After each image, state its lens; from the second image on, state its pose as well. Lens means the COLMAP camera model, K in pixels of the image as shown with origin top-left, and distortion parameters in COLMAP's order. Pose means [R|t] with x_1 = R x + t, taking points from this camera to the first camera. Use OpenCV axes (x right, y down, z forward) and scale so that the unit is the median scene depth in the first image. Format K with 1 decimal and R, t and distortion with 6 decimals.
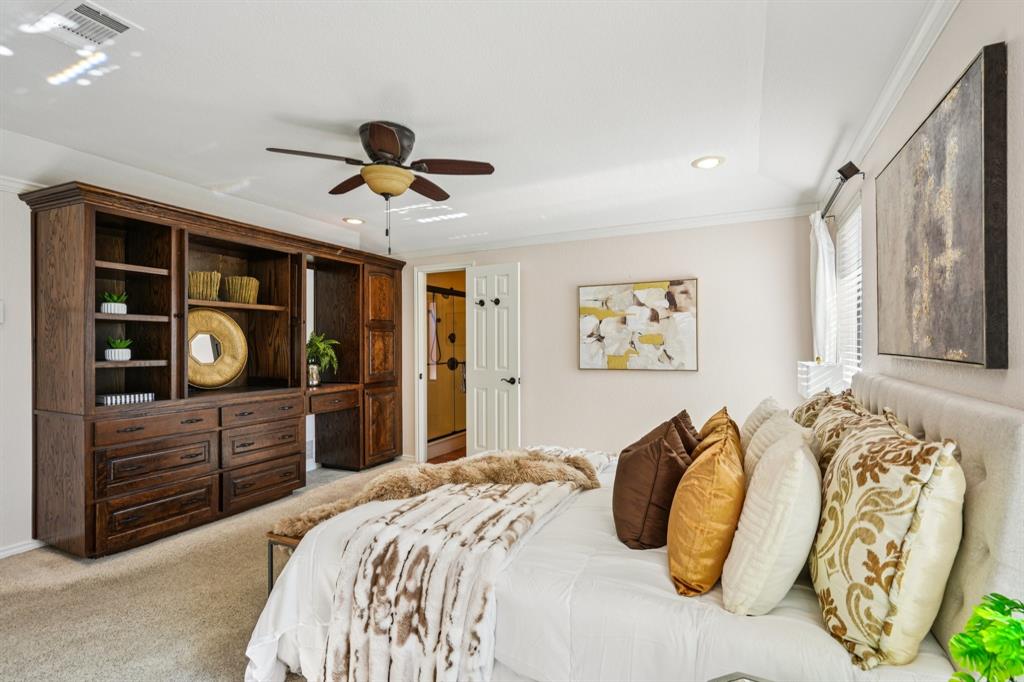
lens RADIAL K [[470.3, 0, 510.5], [0, 470.3, 339.6], [0, 0, 1]] dist [-0.010692, 0.000472]
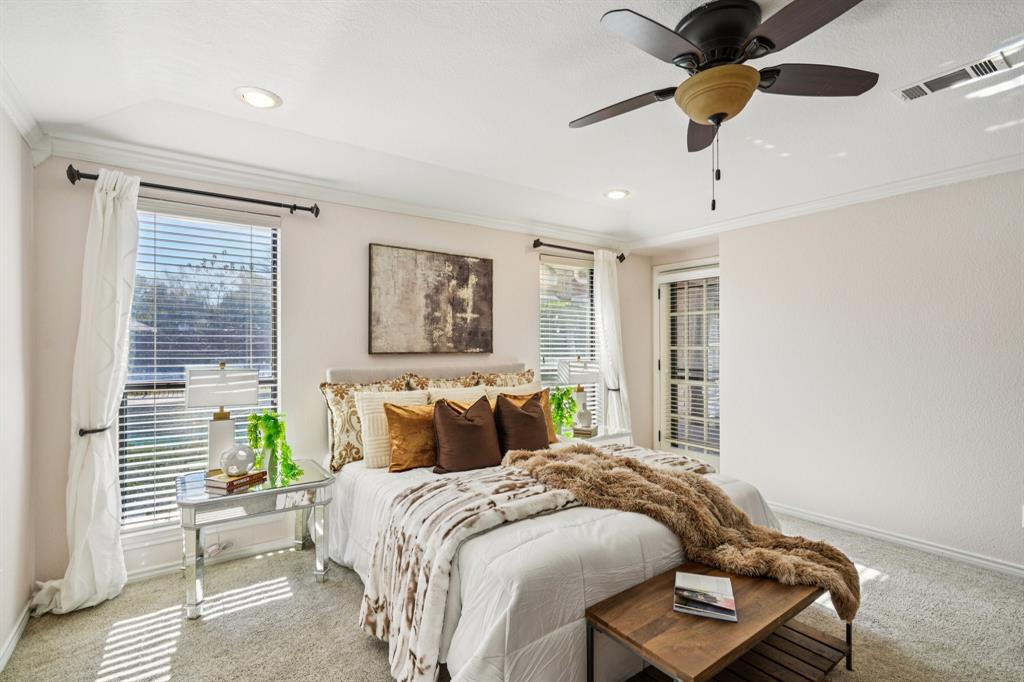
lens RADIAL K [[470.3, 0, 513.5], [0, 470.3, 345.7], [0, 0, 1]] dist [-0.010692, 0.000472]
pose [[-0.890752, 0.007036, 0.454435, -0.192057], [0.002734, 0.999945, -0.010125, 0.011252], [-0.454482, -0.007776, -0.890722, 1.085190]]
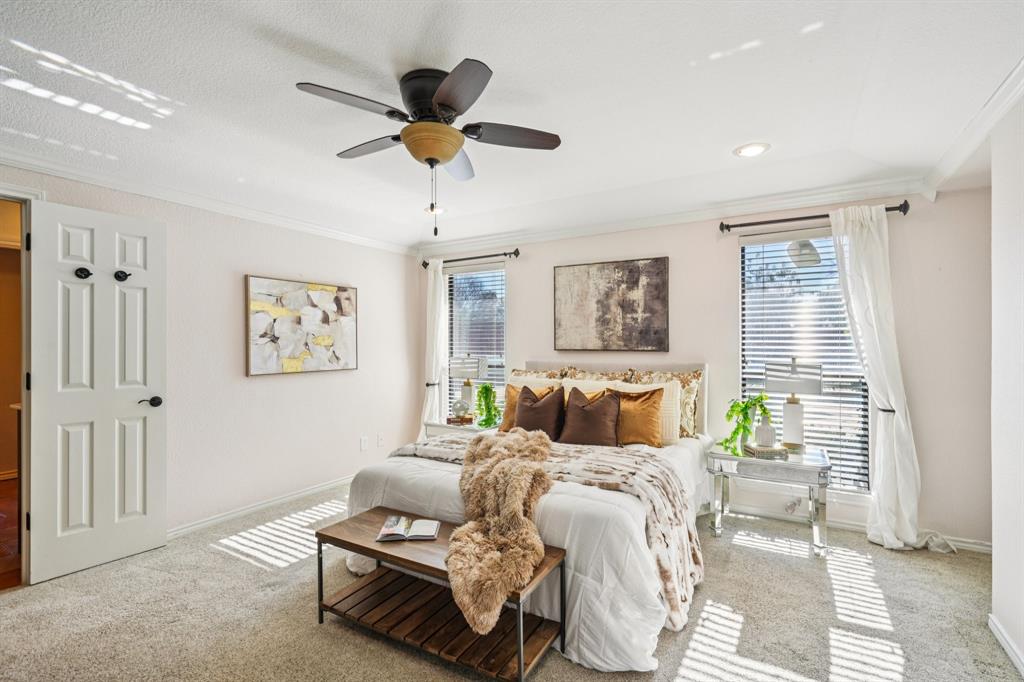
lens RADIAL K [[470.3, 0, 511.2], [0, 470.3, 342.3], [0, 0, 1]] dist [-0.010692, 0.000472]
pose [[0.064654, 0.007583, 0.997879, -0.674230], [-0.006835, 0.999951, -0.007156, 0.006853], [-0.997884, -0.006358, 0.064703, 0.514266]]
